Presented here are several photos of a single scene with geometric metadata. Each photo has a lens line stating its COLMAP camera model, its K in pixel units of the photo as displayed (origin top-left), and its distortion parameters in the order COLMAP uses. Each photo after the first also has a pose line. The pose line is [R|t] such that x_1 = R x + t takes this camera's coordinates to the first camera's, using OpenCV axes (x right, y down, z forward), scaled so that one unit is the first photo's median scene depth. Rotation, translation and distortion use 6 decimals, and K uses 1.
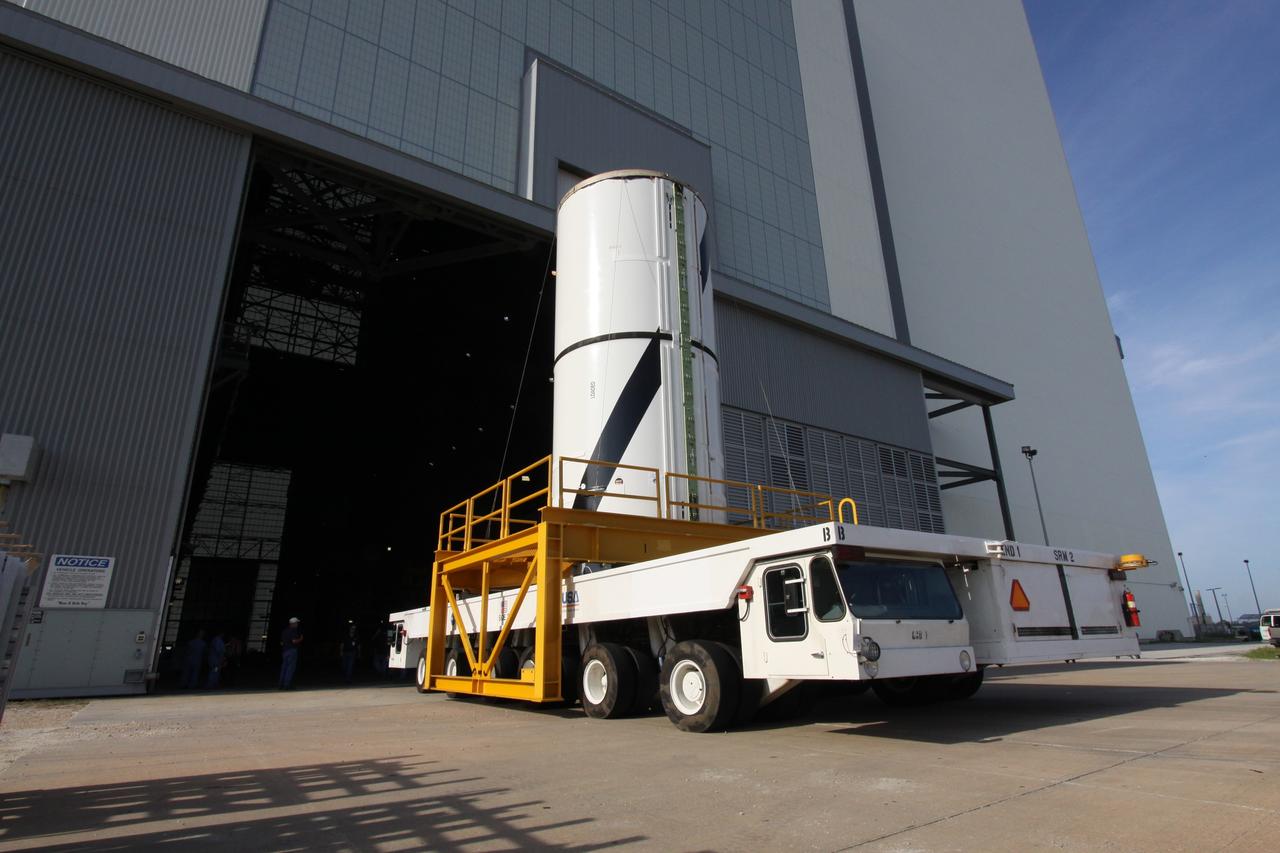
lens RADIAL K [[670.8, 0, 646.9], [0, 670.8, 422.6], [0, 0, 1]] dist [0.012473, 0.000055]
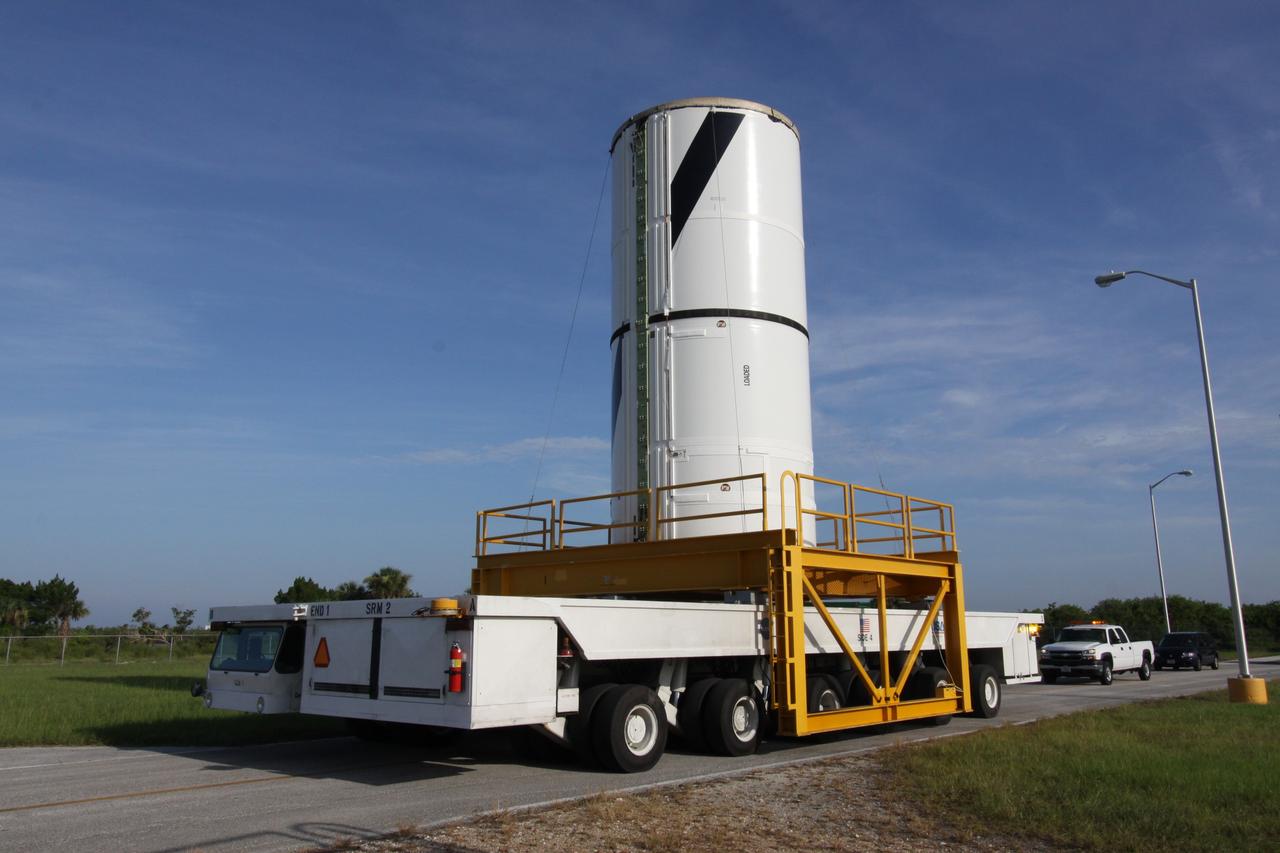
lens RADIAL K [[951.3, 0, 648.1], [0, 951.3, 427.7], [0, 0, 1]] dist [-0.006711, -0.016932]
pose [[0.230962, -0.174551, -0.957177, 1.958724], [0.313285, 0.944724, -0.096686, 0.207214], [0.921145, -0.277539, 0.272880, 1.058546]]
